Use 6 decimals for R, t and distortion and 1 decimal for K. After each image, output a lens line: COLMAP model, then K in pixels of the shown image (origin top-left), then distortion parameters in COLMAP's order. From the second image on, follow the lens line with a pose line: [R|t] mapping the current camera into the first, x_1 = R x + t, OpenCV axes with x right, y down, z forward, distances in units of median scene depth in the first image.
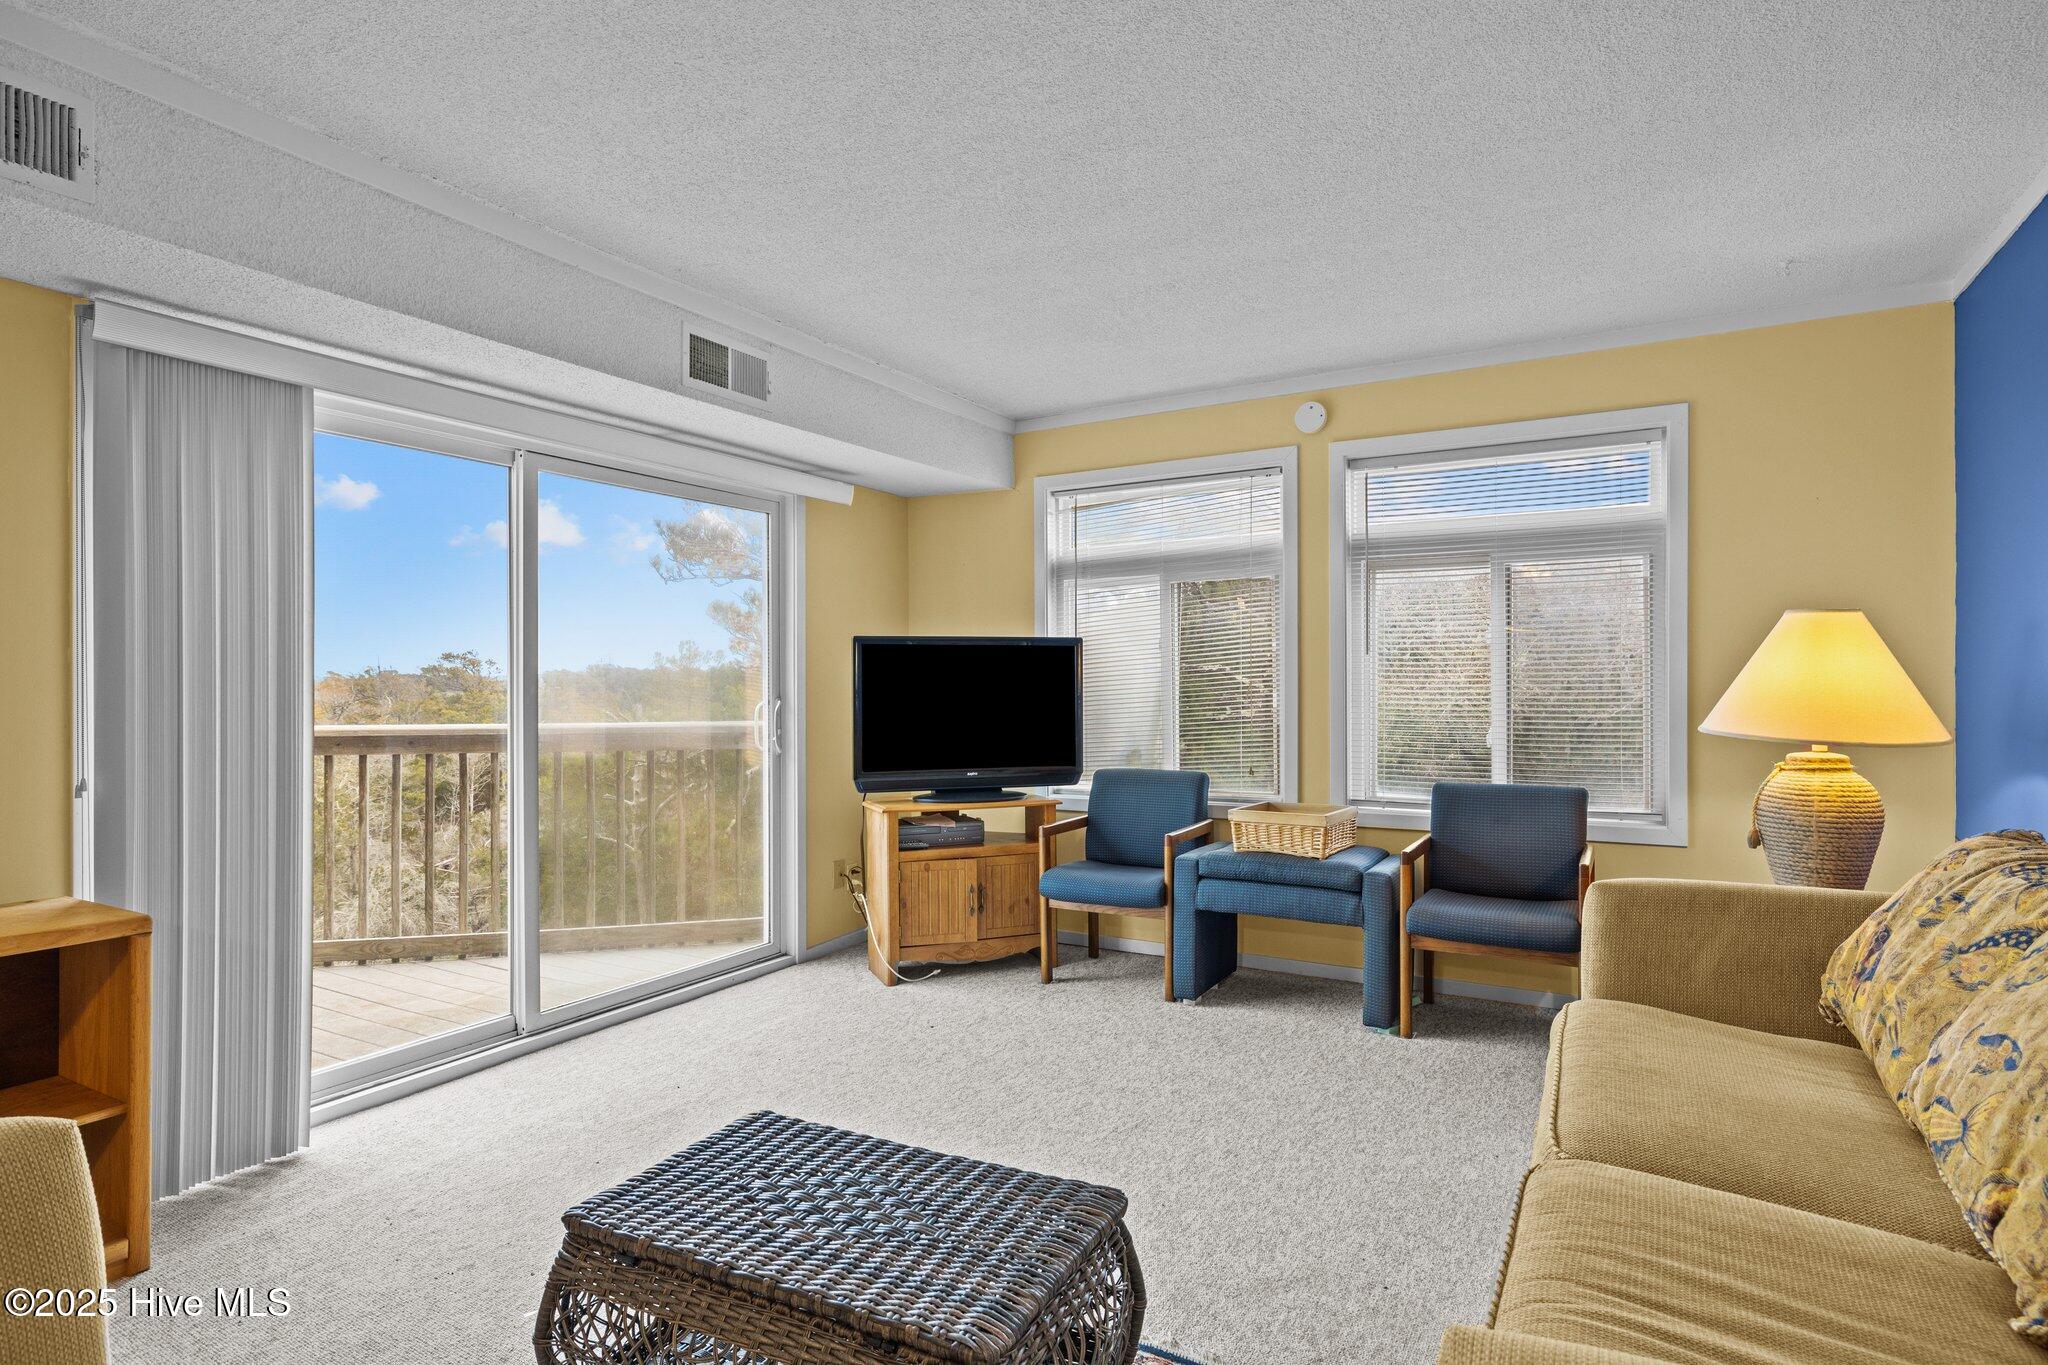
lens RADIAL K [[1080.0, 0, 1020.7], [0, 1080.0, 681.2], [0, 0, 1]] dist [-0.000176, 0.000406]
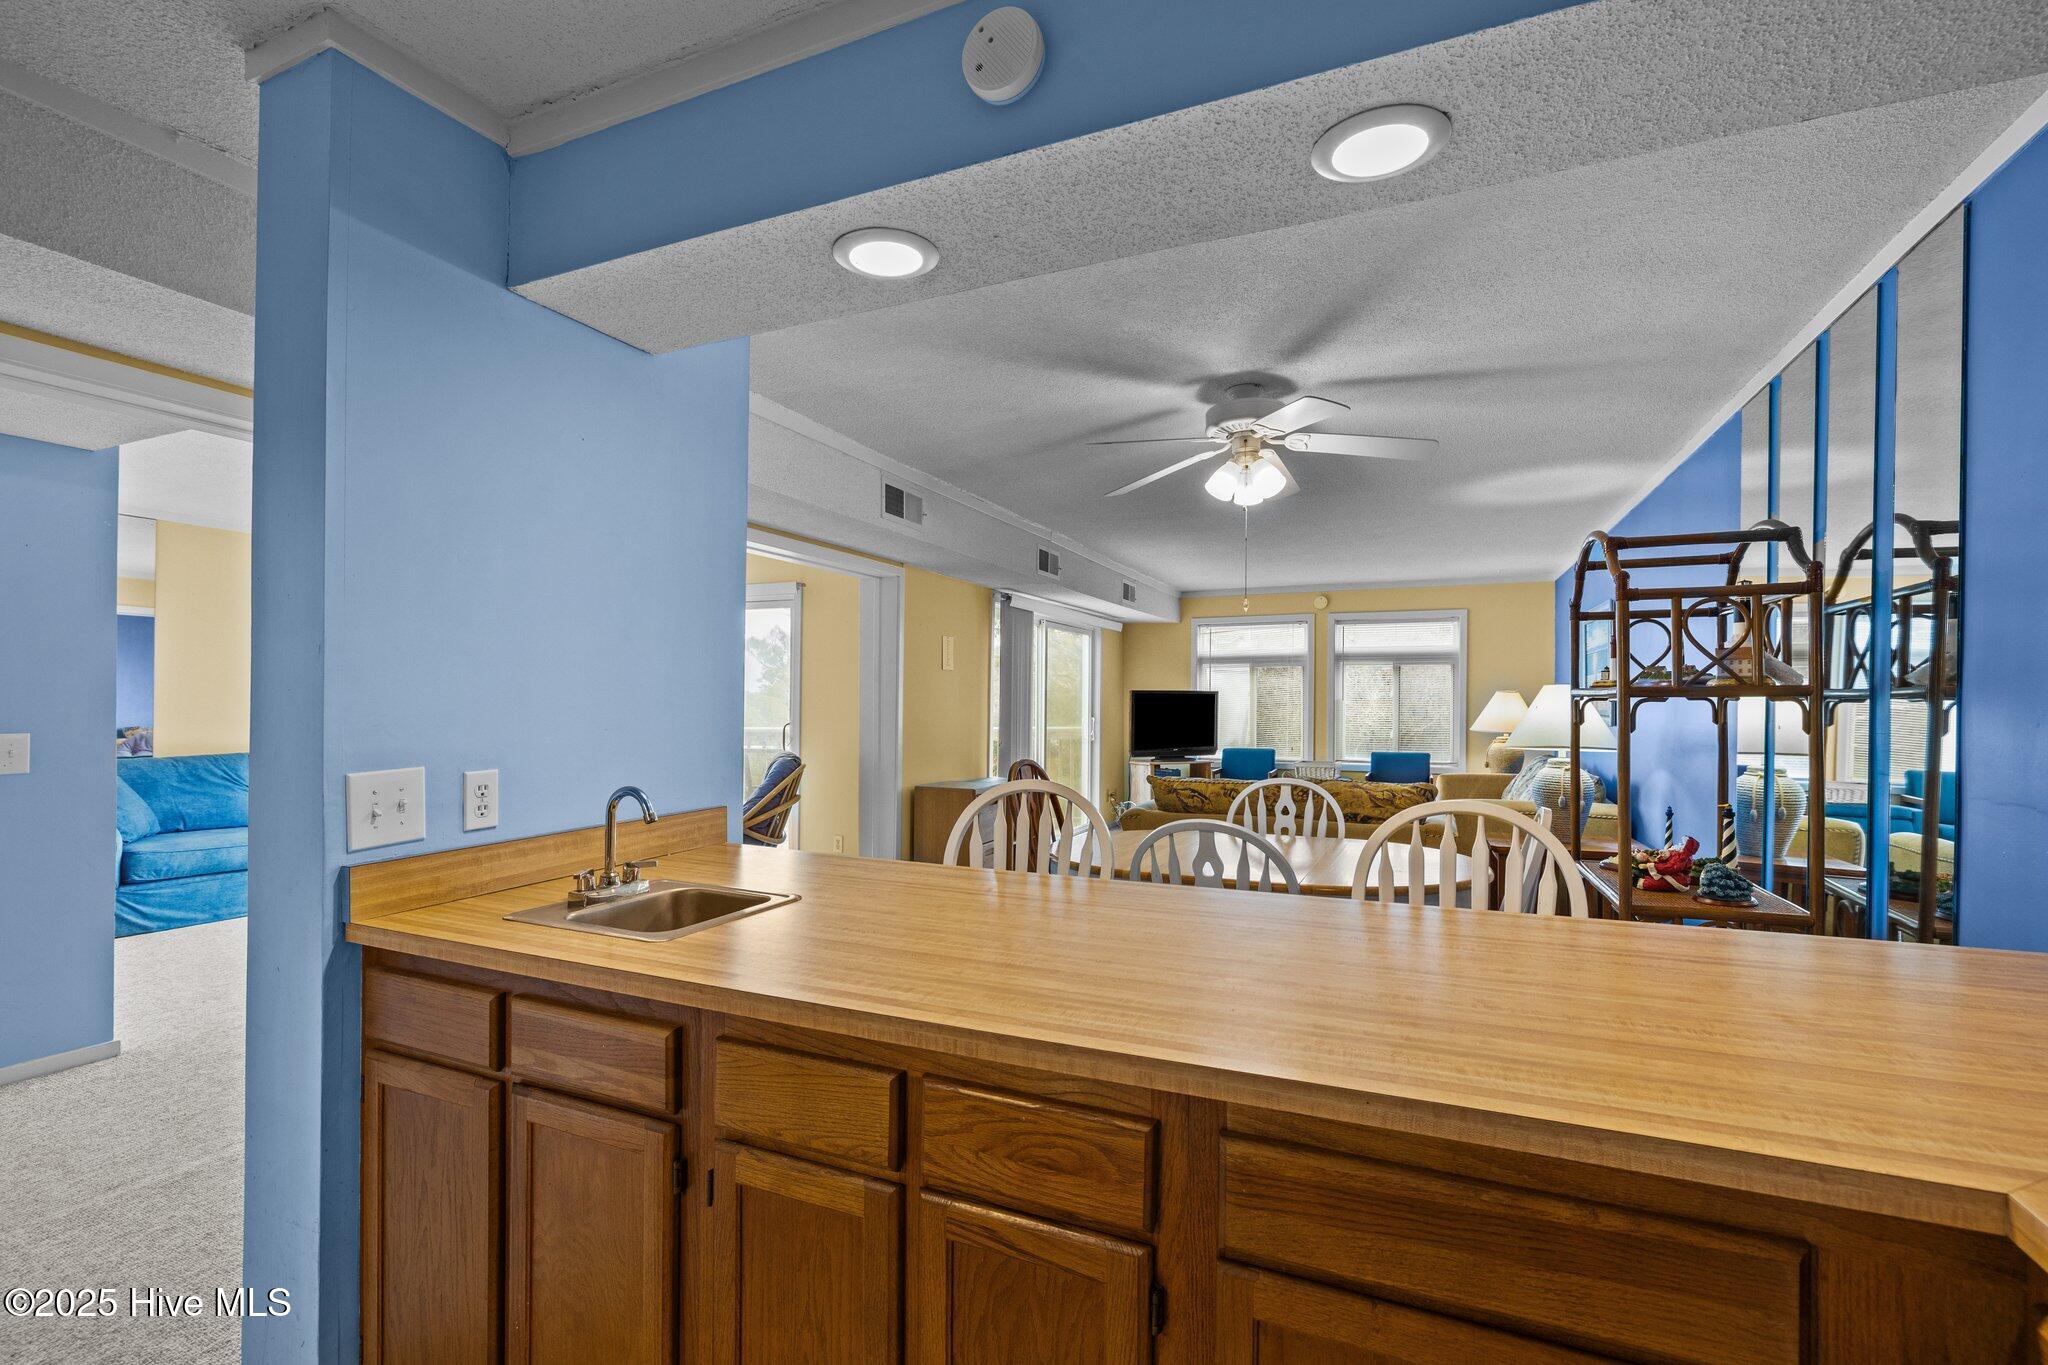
lens RADIAL K [[917.4, 0, 1020.0], [0, 917.4, 696.2], [0, 0, 1]] dist [-0.007571, -0.000019]
pose [[0.994493, 0.010744, 0.104253, -0.603812], [-0.010224, 0.999933, -0.005517, -0.014599], [-0.104305, 0.004420, 0.994536, -0.959376]]
